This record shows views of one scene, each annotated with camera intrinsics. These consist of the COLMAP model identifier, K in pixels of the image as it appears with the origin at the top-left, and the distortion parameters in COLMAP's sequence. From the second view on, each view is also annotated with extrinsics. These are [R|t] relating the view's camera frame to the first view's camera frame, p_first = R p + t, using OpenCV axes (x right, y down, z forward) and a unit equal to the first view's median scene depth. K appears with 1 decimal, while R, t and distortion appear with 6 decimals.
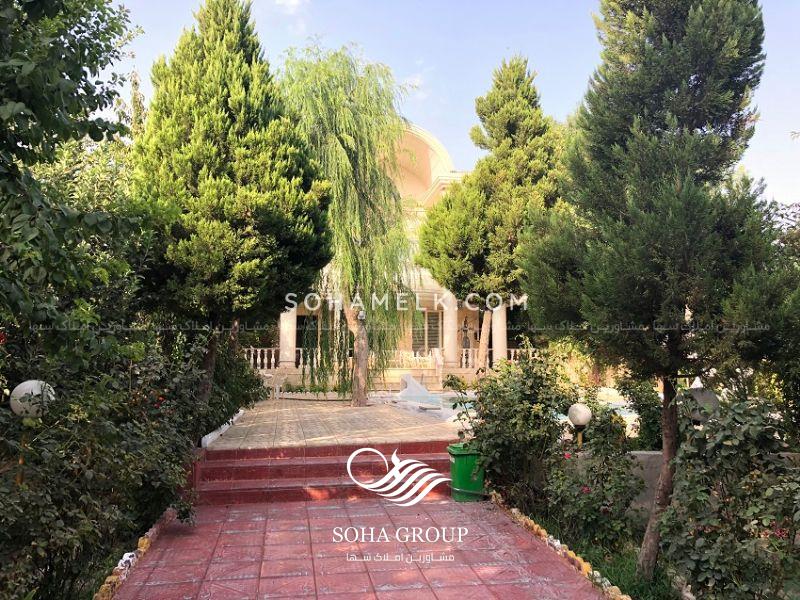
lens RADIAL K [[641.9, 0, 412.8], [0, 641.9, 288.1], [0, 0, 1]] dist [0.008688, 0.001465]
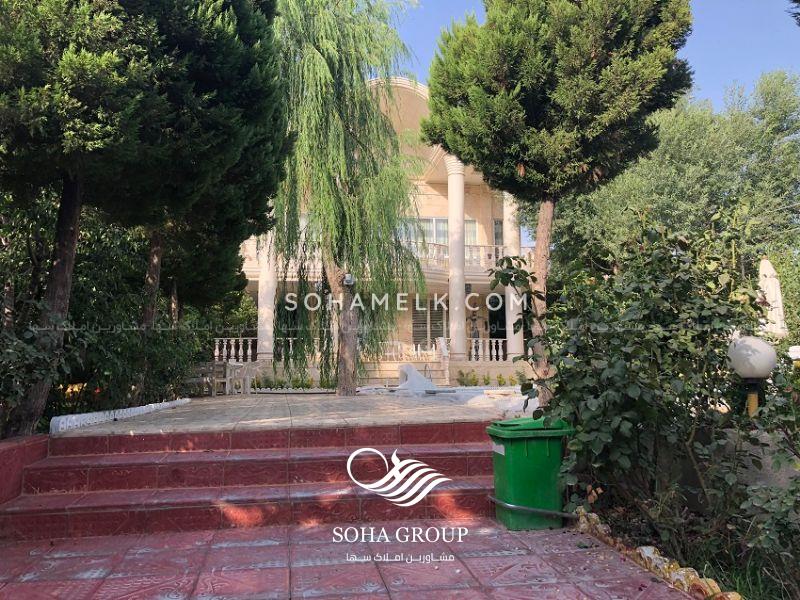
lens RADIAL K [[651.2, 0, 404.9], [0, 651.2, 299.2], [0, 0, 1]] dist [0.013723, 0.000432]
pose [[0.999929, -0.006563, -0.009913, -0.008234], [0.006576, 0.999978, 0.001241, 0.129090], [0.009904, -0.001306, 0.999950, 0.419704]]
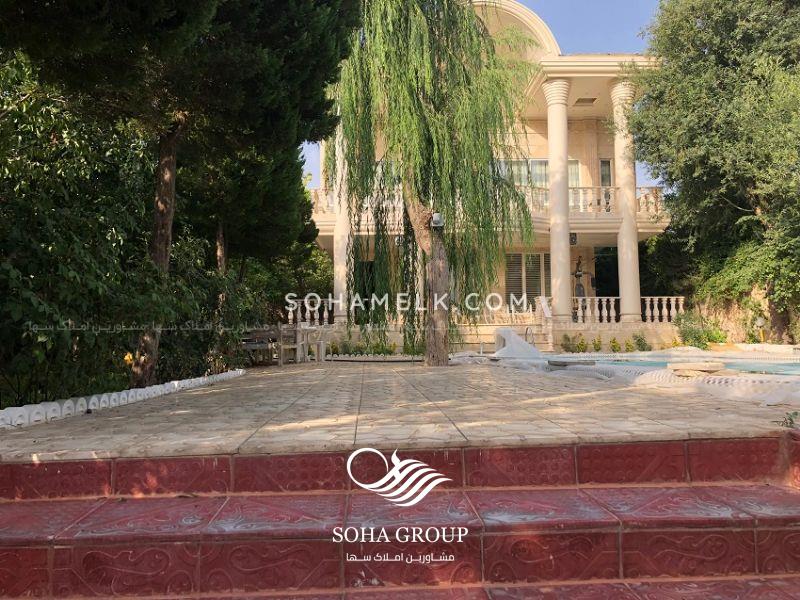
lens RADIAL K [[661.1, 0, 400.4], [0, 661.1, 288.5], [0, 0, 1]] dist [0.004498, -0.000586]
pose [[0.989905, -0.019972, -0.140321, -0.053889], [0.025524, 0.998956, 0.037880, 0.163827], [0.139418, -0.041079, 0.989381, 0.720273]]
